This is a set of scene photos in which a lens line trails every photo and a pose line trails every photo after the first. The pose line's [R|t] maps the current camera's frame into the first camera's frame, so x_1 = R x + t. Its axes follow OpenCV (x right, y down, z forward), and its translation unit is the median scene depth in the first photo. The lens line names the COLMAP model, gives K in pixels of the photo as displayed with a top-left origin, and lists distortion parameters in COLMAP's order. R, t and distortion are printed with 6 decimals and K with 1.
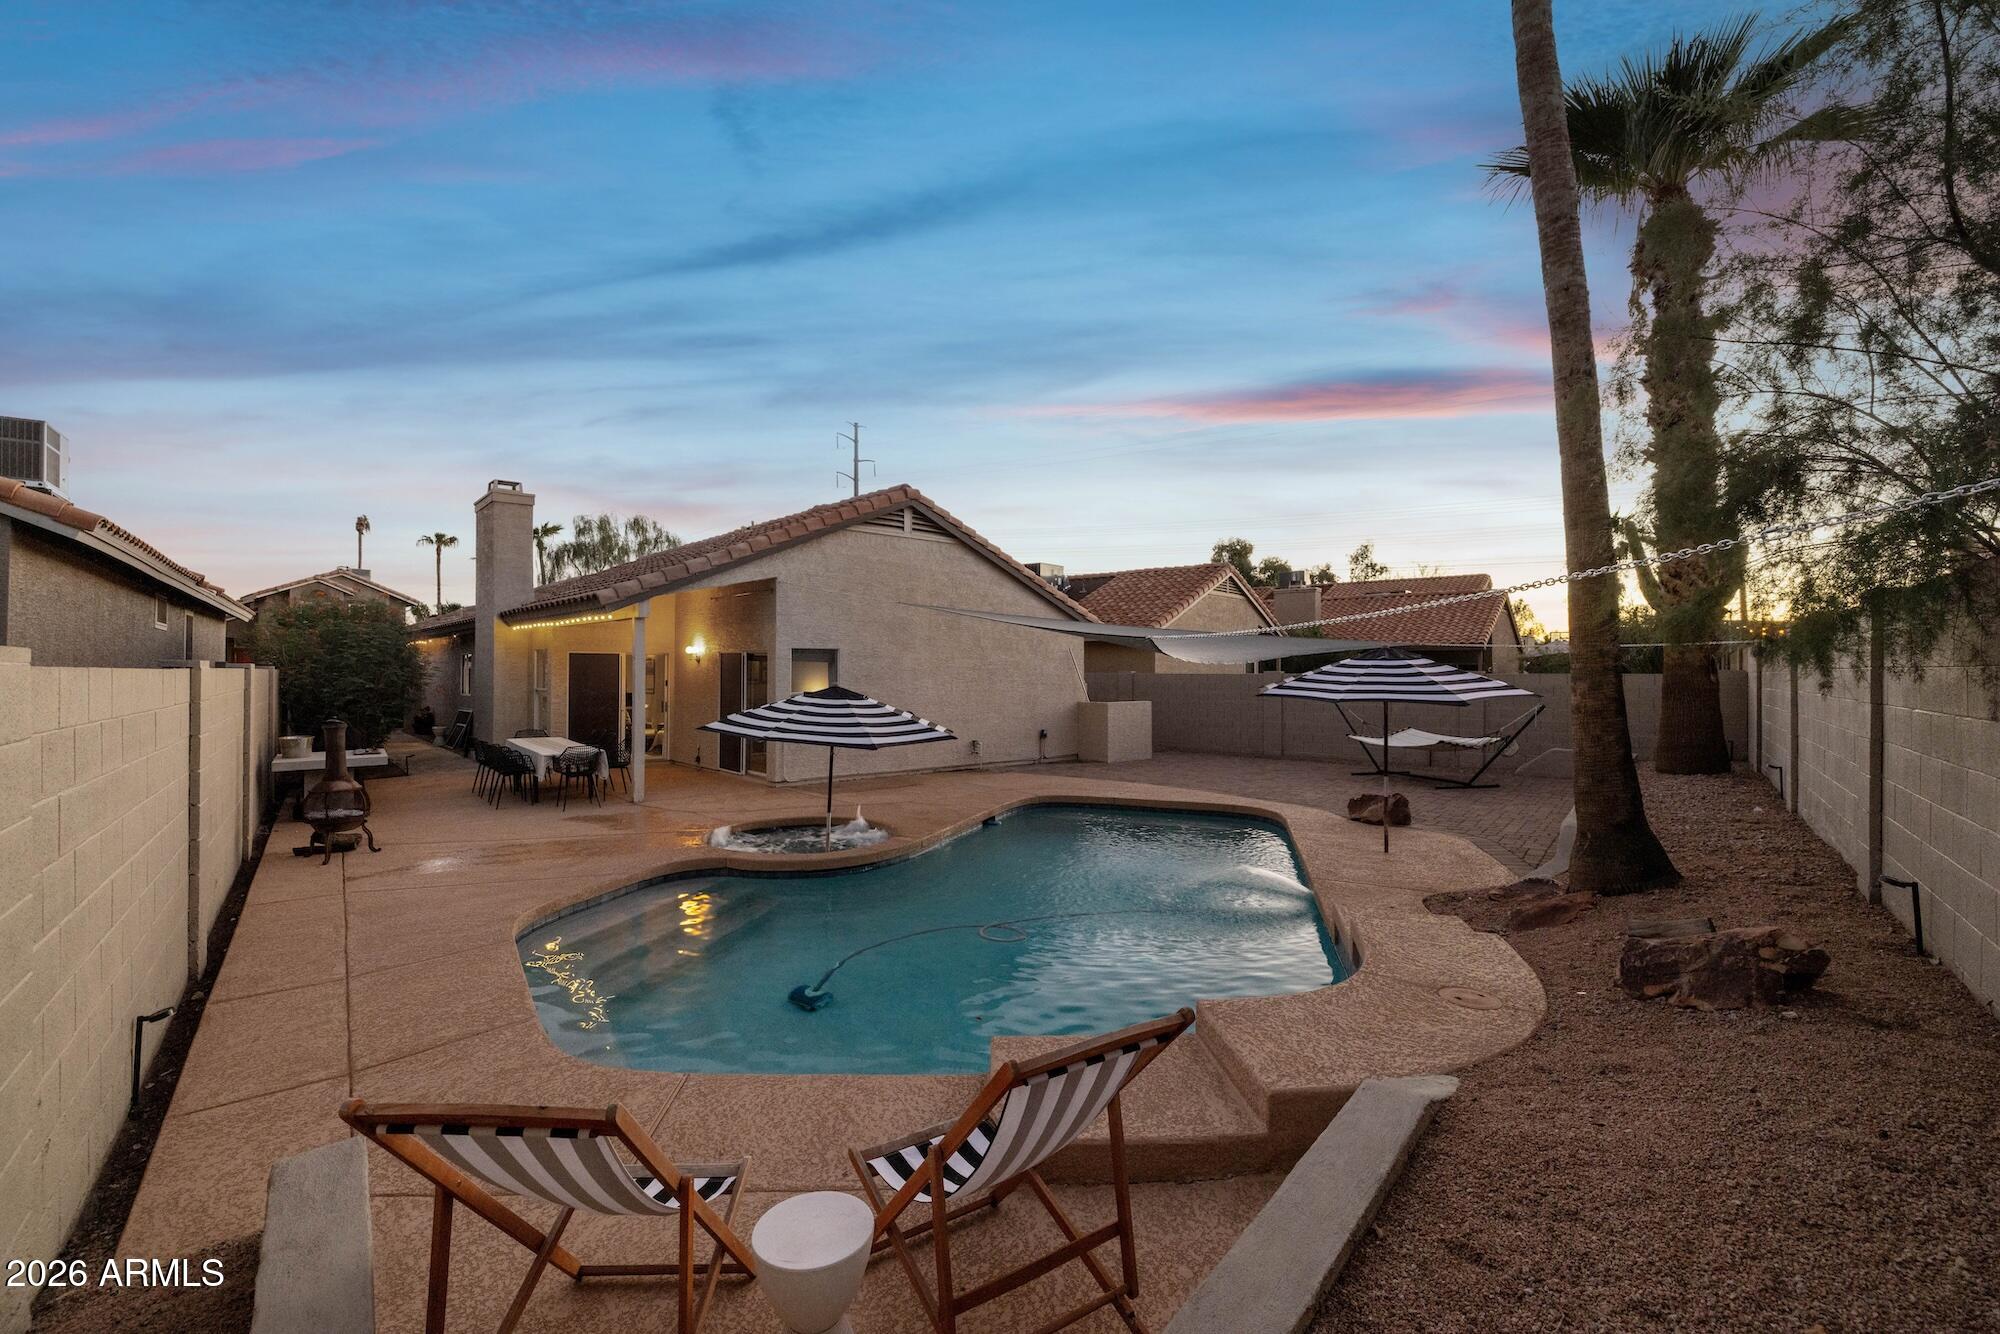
lens RADIAL K [[837.7, 0, 999.5], [0, 837.7, 659.1], [0, 0, 1]] dist [-0.001022, 0.000978]
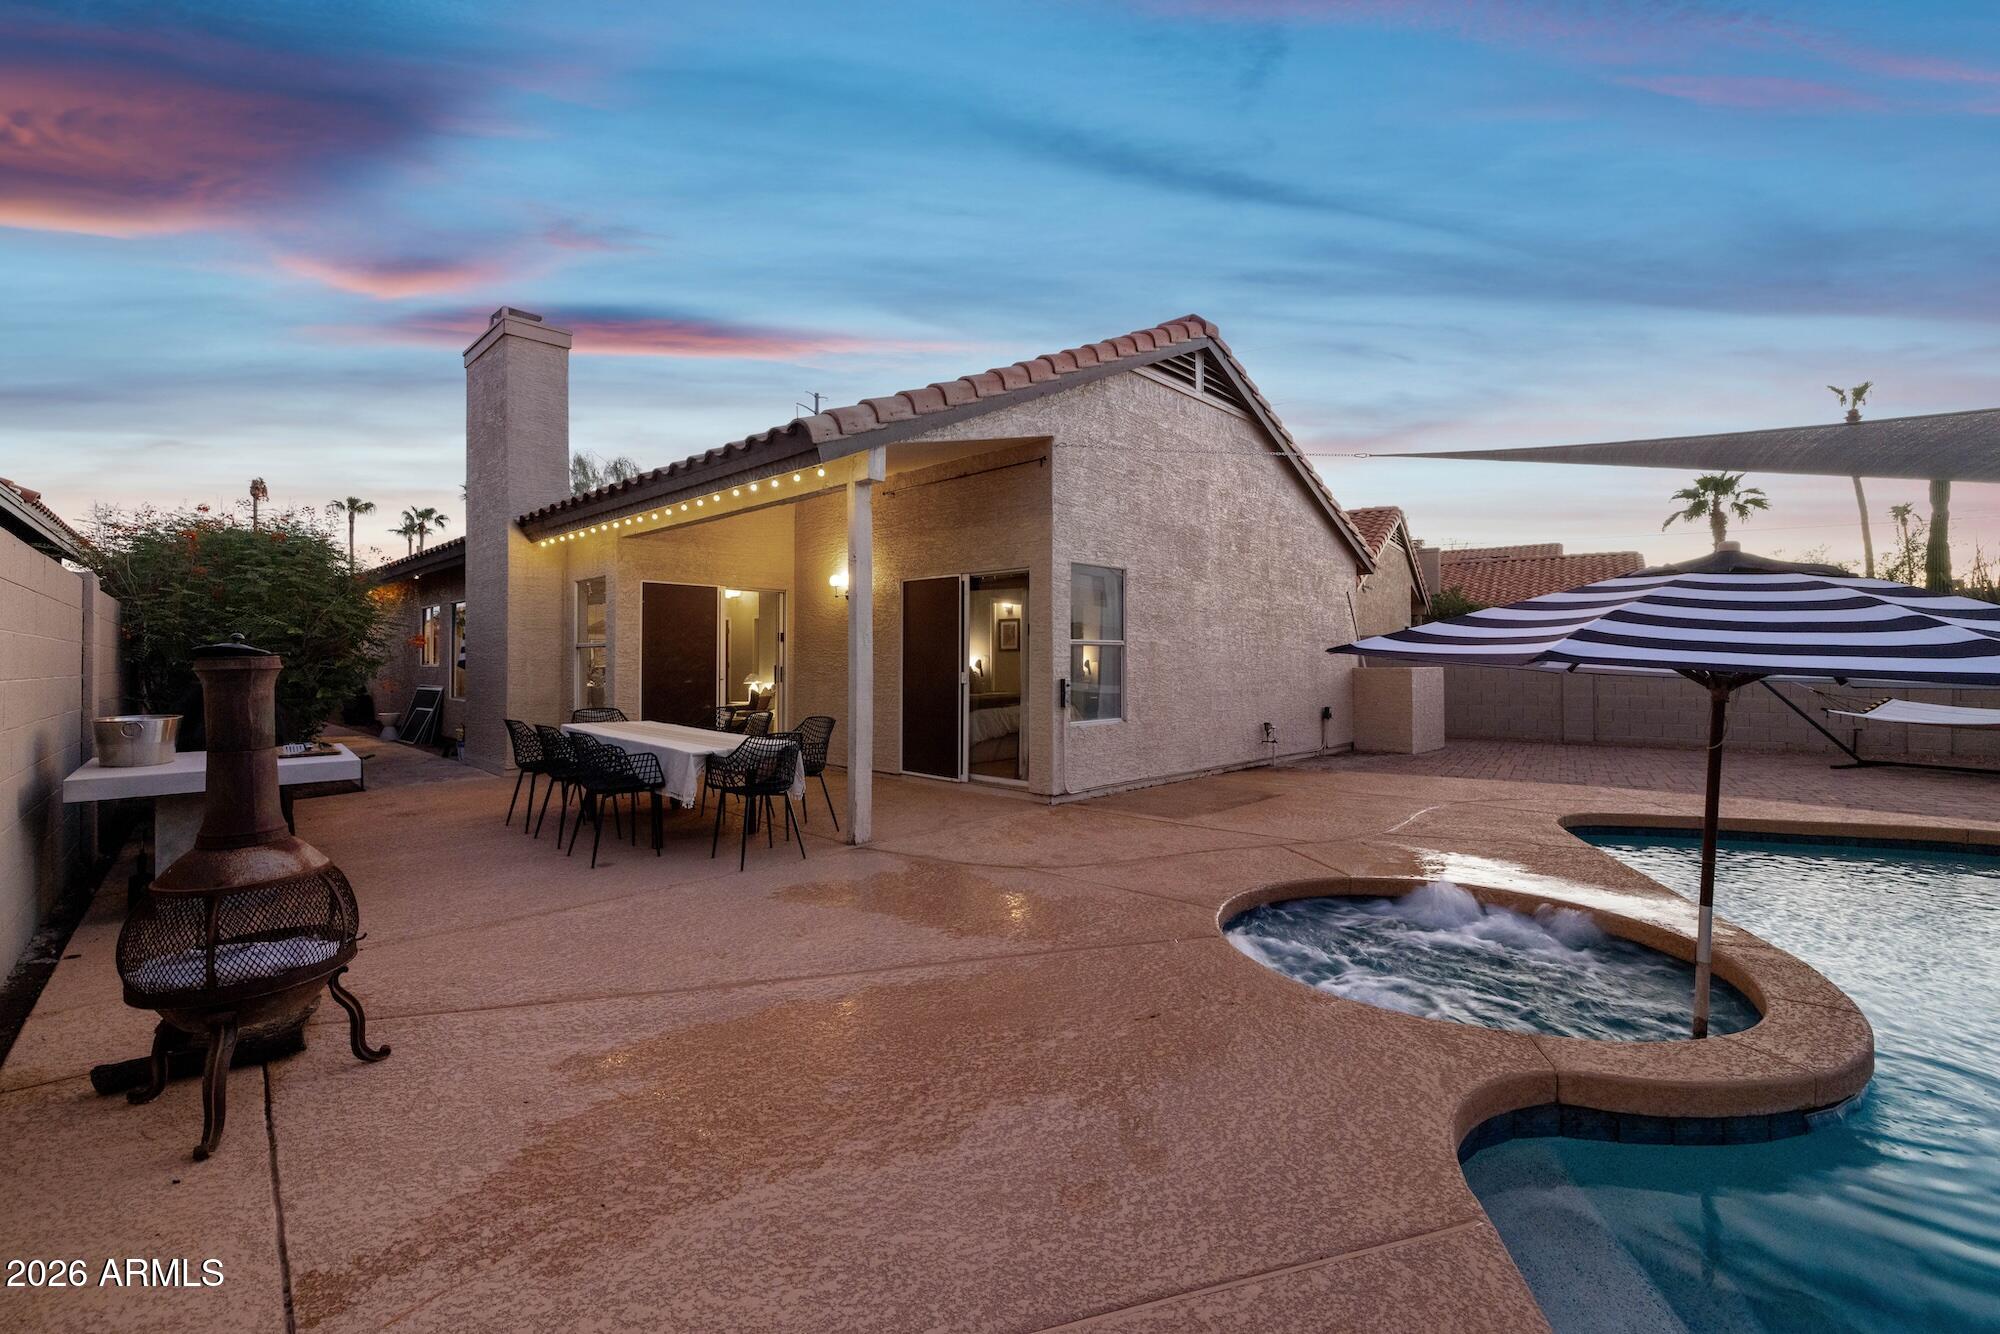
lens RADIAL K [[837.7, 0, 995.4], [0, 837.7, 646.9], [0, 0, 1]] dist [-0.001022, 0.000978]
pose [[0.997275, -0.001977, 0.073754, -0.325826], [0.002279, 0.999989, -0.004009, 0.044935], [-0.073745, 0.004166, 0.997268, 0.406176]]
